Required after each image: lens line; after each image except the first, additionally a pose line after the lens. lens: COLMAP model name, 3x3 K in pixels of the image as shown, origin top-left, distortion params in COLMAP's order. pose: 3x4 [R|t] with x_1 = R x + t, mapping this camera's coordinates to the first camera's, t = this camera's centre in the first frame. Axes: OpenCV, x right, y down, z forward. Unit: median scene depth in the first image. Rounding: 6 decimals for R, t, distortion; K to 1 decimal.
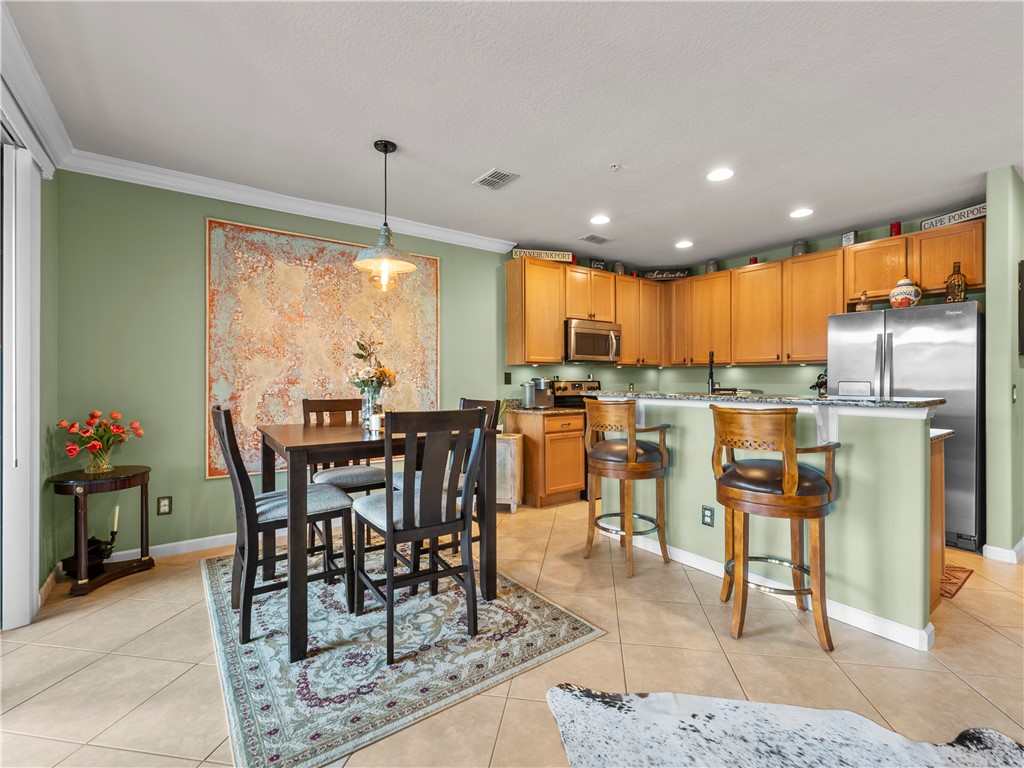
lens RADIAL K [[463.9, 0, 515.5], [0, 463.9, 377.1], [0, 0, 1]] dist [-0.001784, -0.000460]
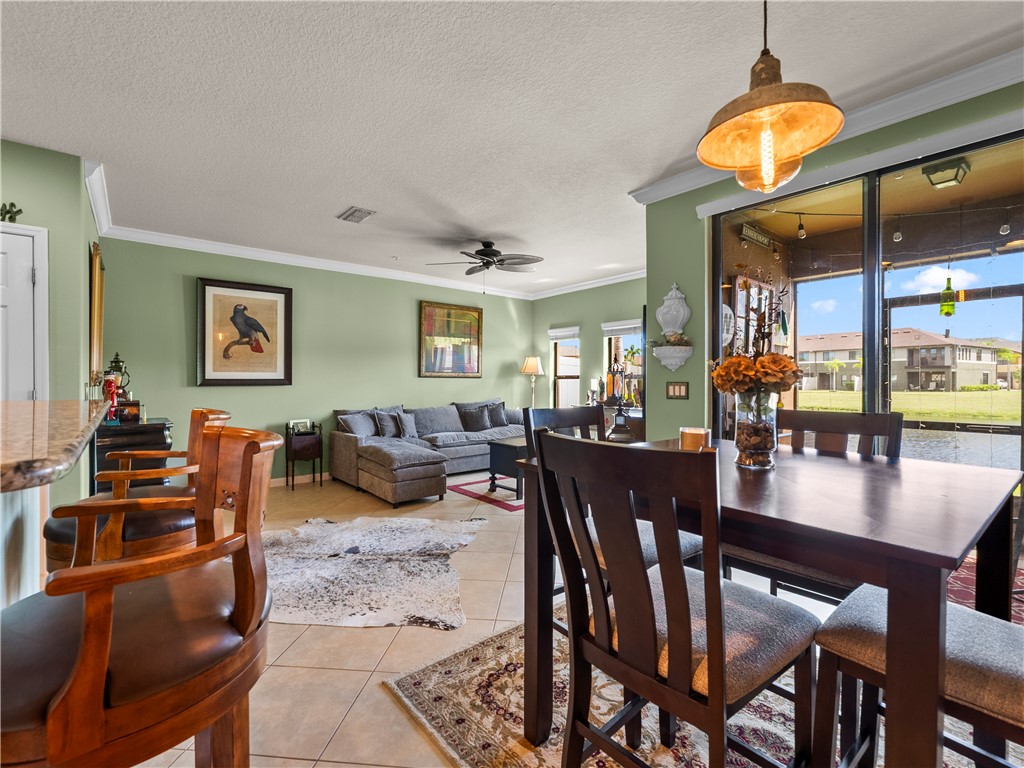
lens RADIAL K [[462.6, 0, 511.4], [0, 462.6, 387.8], [0, 0, 1]] dist [-0.004007, -0.000949]
pose [[-0.998040, 0.001563, -0.062560, 0.008917], [0.000831, 0.999931, 0.011725, 0.008053], [0.062574, 0.011650, -0.997972, 1.090900]]
